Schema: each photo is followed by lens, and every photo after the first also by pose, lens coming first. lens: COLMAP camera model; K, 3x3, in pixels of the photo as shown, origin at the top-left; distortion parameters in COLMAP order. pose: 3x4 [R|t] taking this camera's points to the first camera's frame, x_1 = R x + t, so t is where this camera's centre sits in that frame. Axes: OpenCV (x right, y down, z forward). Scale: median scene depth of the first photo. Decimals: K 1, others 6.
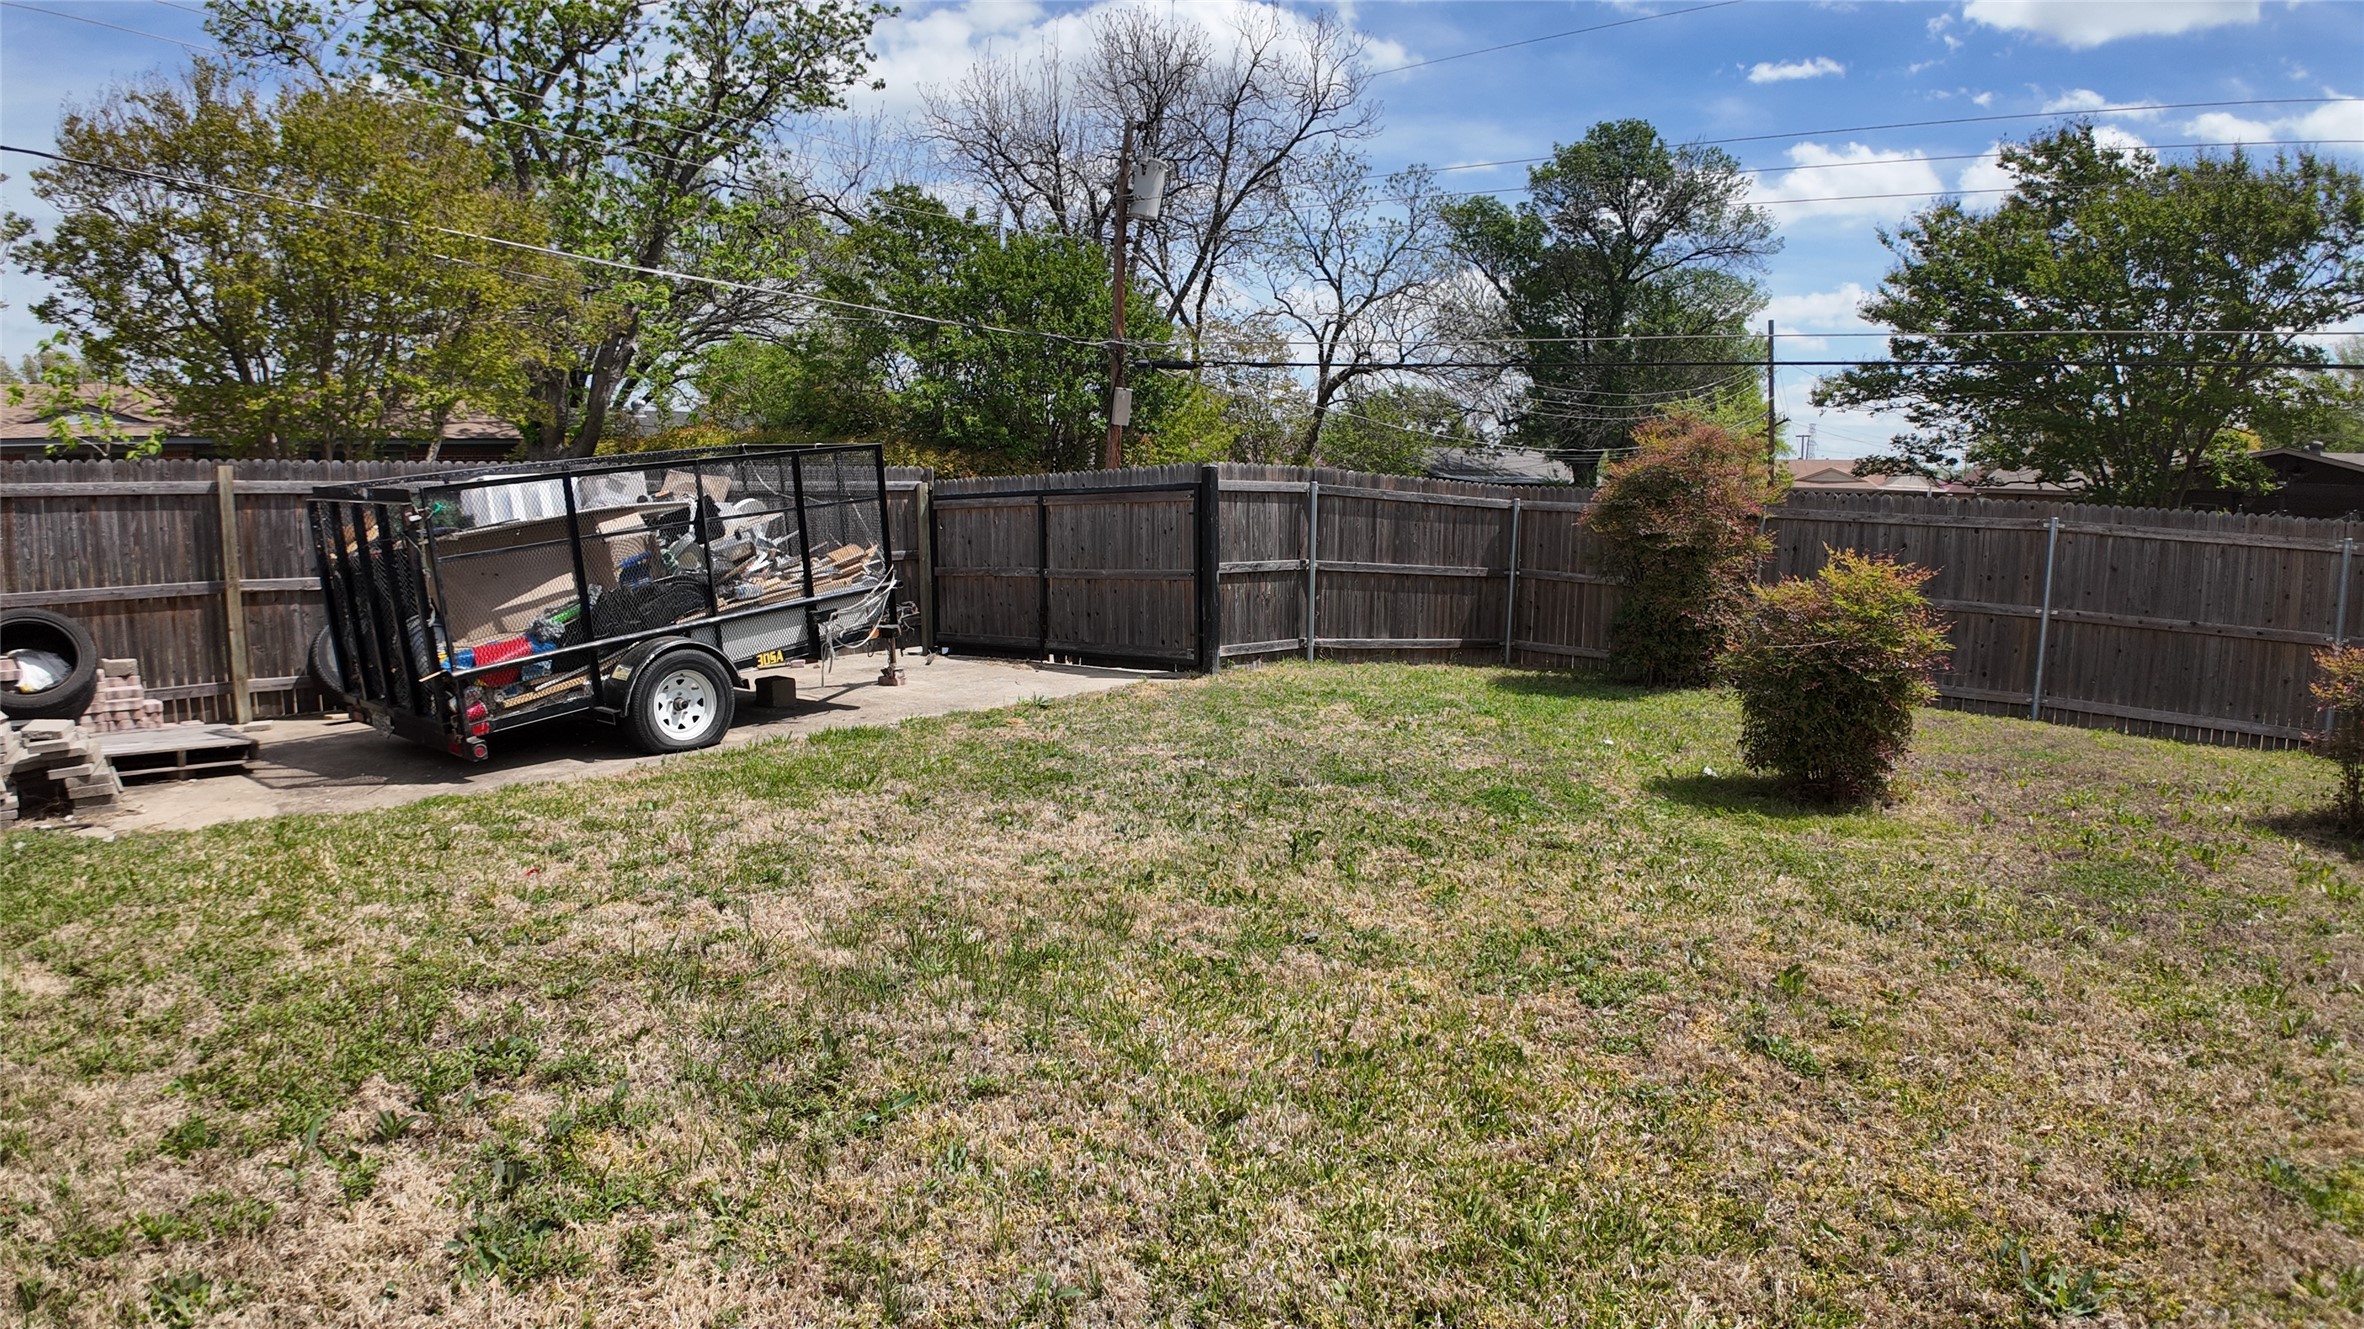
lens RADIAL K [[1258.4, 0, 1176.5], [0, 1258.4, 654.5], [0, 0, 1]] dist [-0.113098, -0.002508]
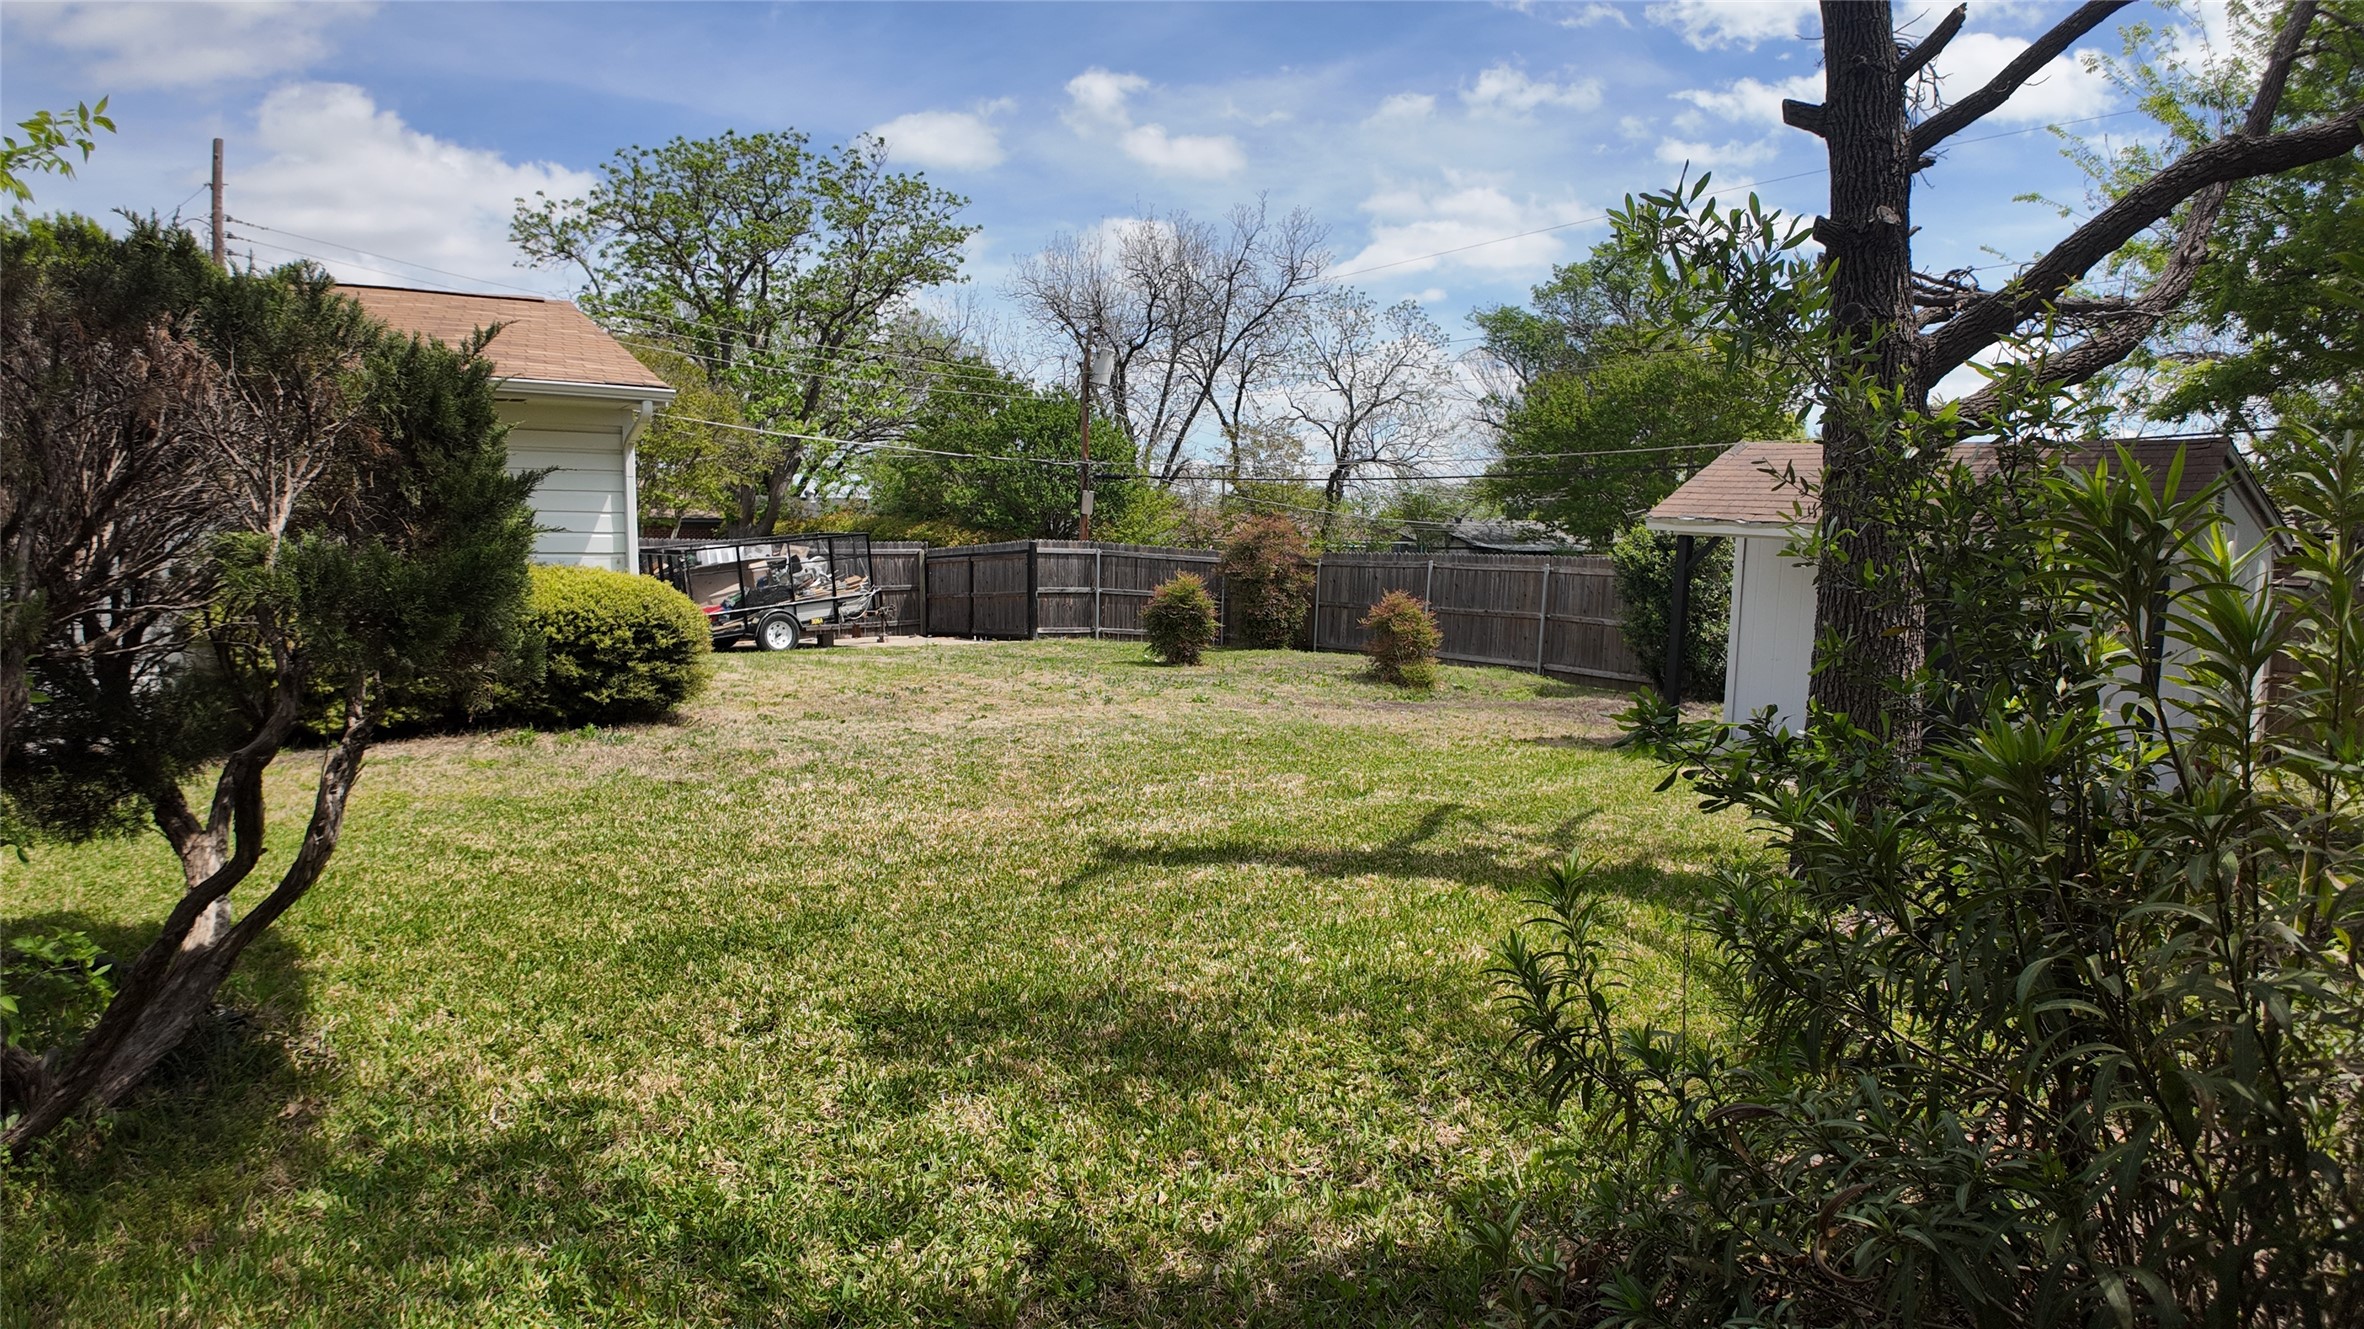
lens RADIAL K [[1258.4, 0, 1169.6], [0, 1258.4, 677.9], [0, 0, 1]] dist [-0.113098, -0.002508]
pose [[0.988951, 0.012495, -0.147718, 0.562938], [-0.018034, 0.999181, -0.036223, 0.149257], [0.147144, 0.038487, 0.988366, -1.025727]]
